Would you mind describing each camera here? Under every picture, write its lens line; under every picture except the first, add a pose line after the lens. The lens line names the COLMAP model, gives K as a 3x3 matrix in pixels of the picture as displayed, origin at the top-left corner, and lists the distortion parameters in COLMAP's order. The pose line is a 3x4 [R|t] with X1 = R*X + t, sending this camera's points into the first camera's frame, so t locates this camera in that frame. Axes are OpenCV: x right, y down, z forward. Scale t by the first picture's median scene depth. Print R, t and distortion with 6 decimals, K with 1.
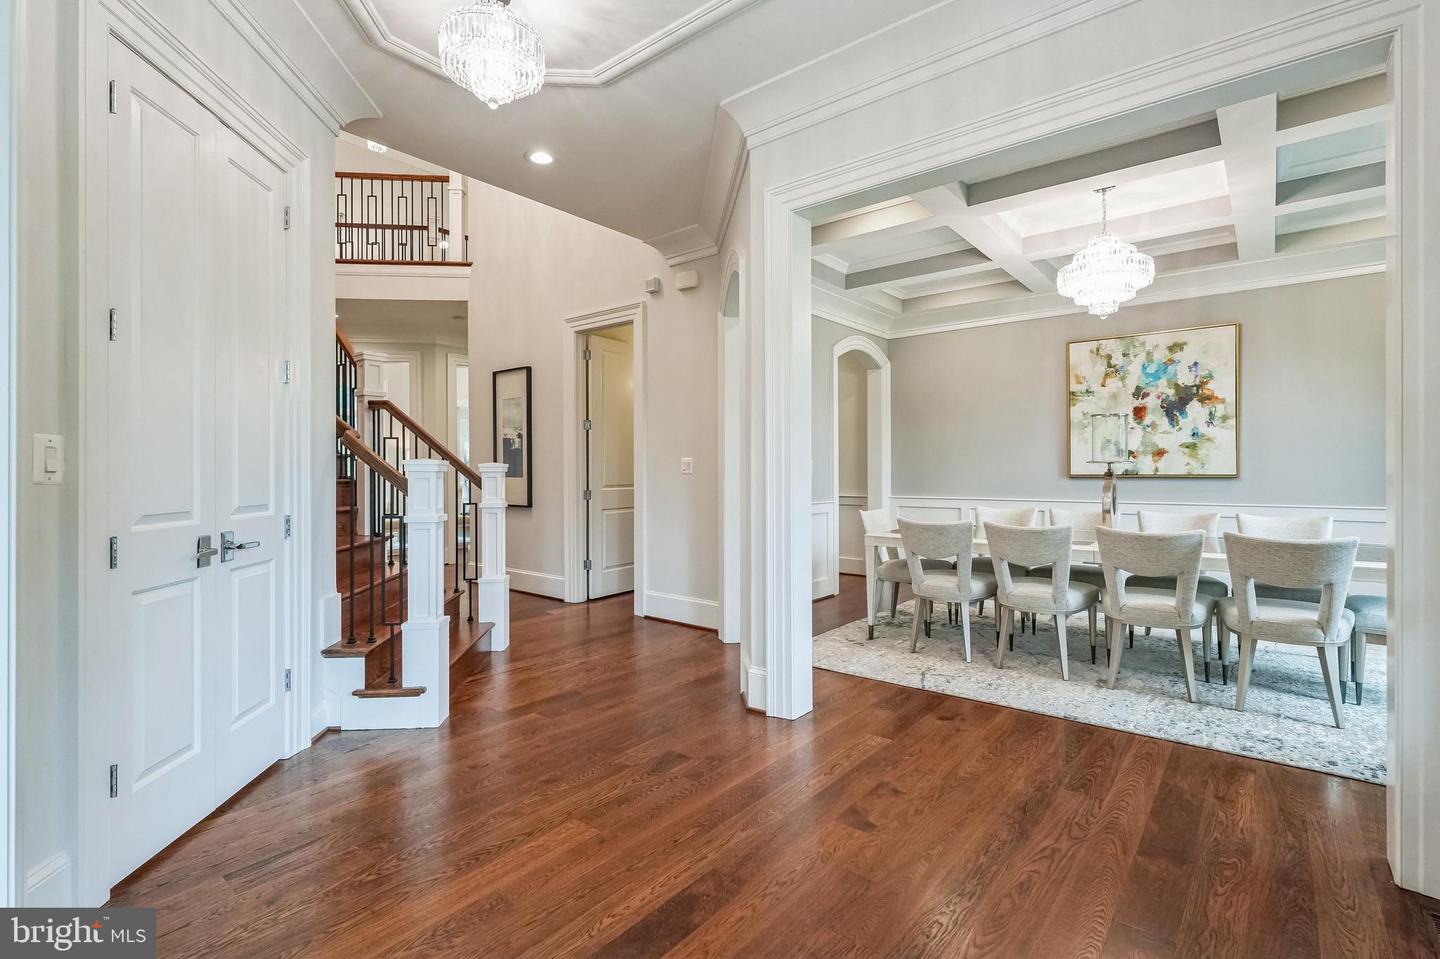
lens RADIAL K [[683.1, 0, 708.2], [0, 683.1, 465.1], [0, 0, 1]] dist [0.000508, 0.000336]
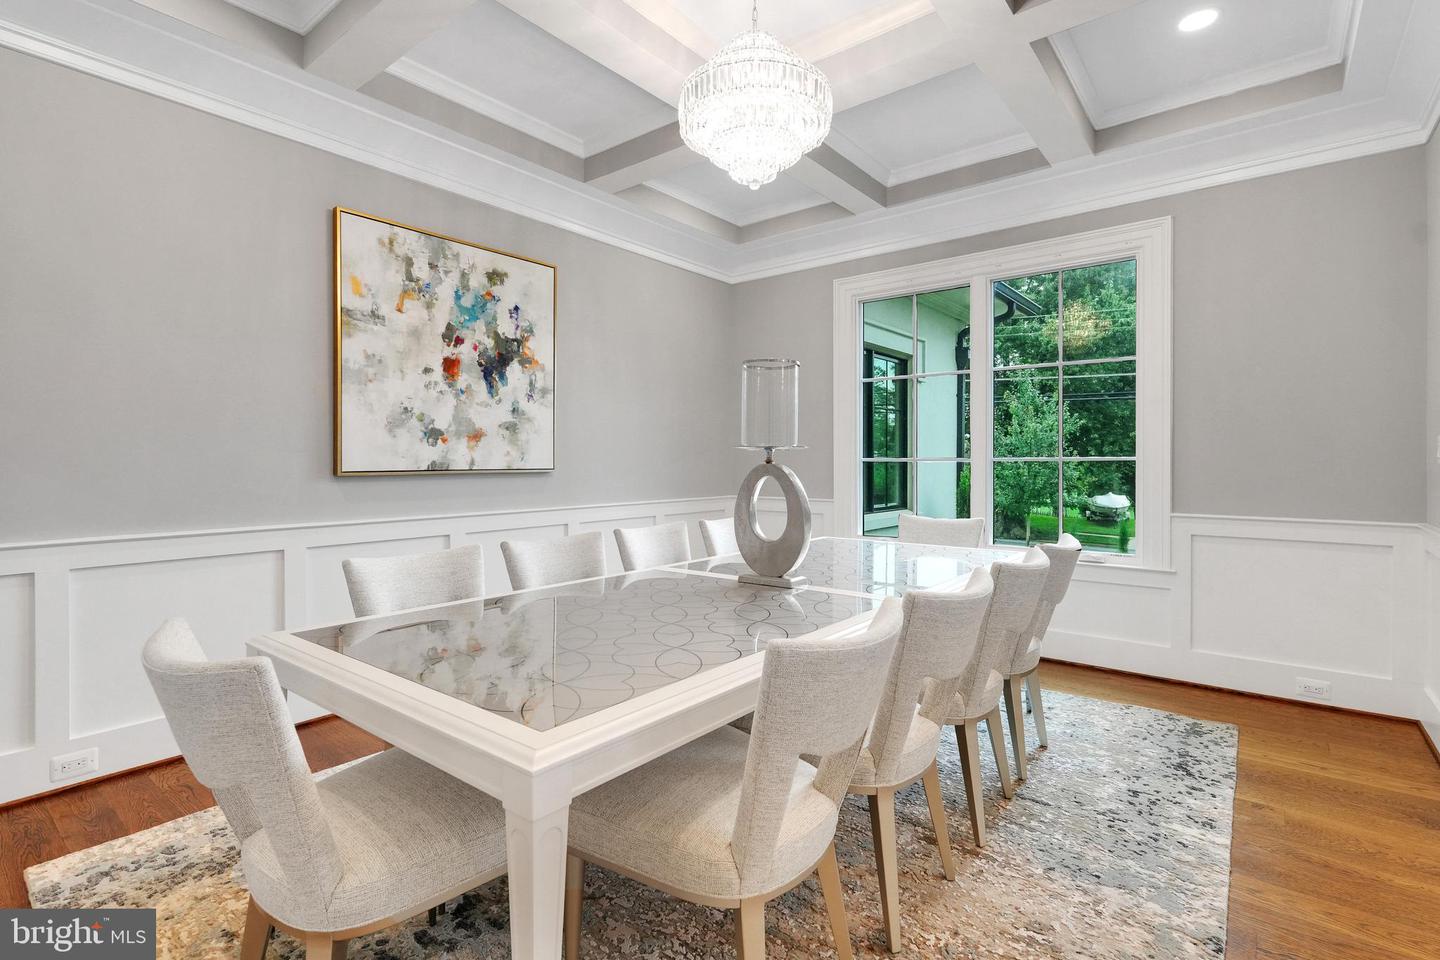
lens RADIAL K [[683.1, 0, 708.2], [0, 683.1, 465.6], [0, 0, 1]] dist [0.000508, 0.000336]
pose [[-0.024303, -0.000421, 0.999705, 0.018136], [-0.005755, 0.999983, 0.000282, 0.008884], [-0.999688, -0.005746, -0.024305, 0.805546]]
